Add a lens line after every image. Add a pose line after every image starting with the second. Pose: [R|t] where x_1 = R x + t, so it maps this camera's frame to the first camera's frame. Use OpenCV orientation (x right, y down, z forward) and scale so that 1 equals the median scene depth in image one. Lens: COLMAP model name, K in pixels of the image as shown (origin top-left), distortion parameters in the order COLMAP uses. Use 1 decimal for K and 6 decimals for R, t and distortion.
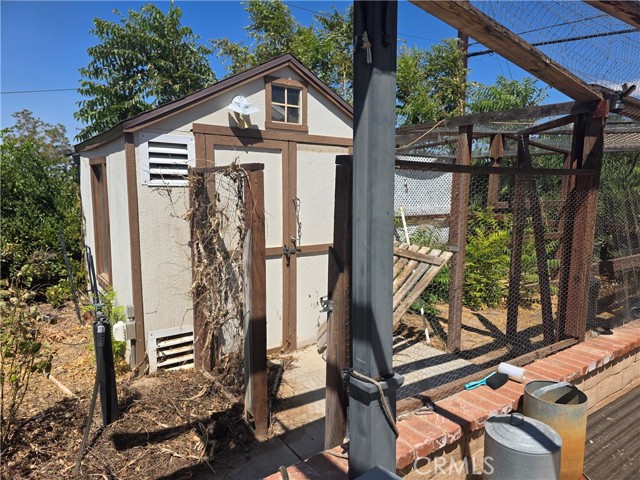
lens RADIAL K [[431.3, 0, 319.7], [0, 431.3, 246.4], [0, 0, 1]] dist [0.055450, -0.047767]
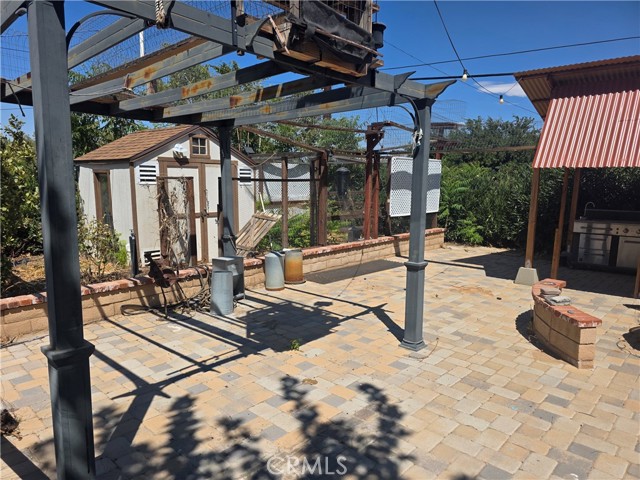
lens RADIAL K [[431.3, 0, 316.7], [0, 431.3, 252.2], [0, 0, 1]] dist [0.055450, -0.047767]
pose [[0.980781, -0.032789, 0.192336, 0.072082], [0.027014, 0.999104, 0.032571, 0.169084], [-0.193232, -0.026749, 0.980788, -1.442312]]
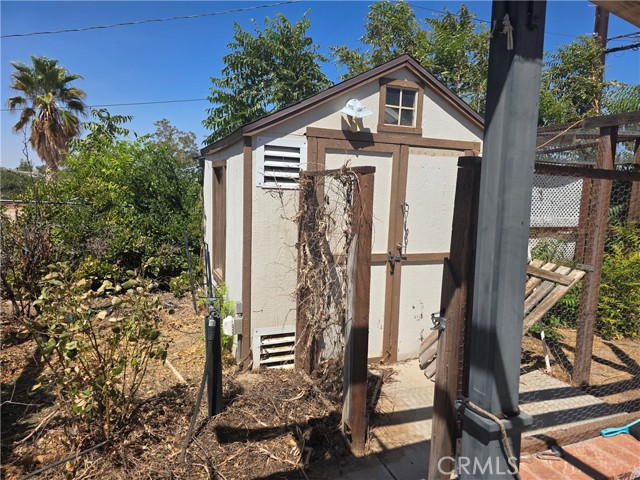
lens RADIAL K [[431.3, 0, 322.8], [0, 431.3, 244.4], [0, 0, 1]] dist [0.055450, -0.047767]
pose [[0.972533, 0.053045, -0.226641, -0.011715], [-0.056862, 0.998328, -0.010344, -0.001596], [0.225714, 0.022948, 0.973923, 0.030366]]
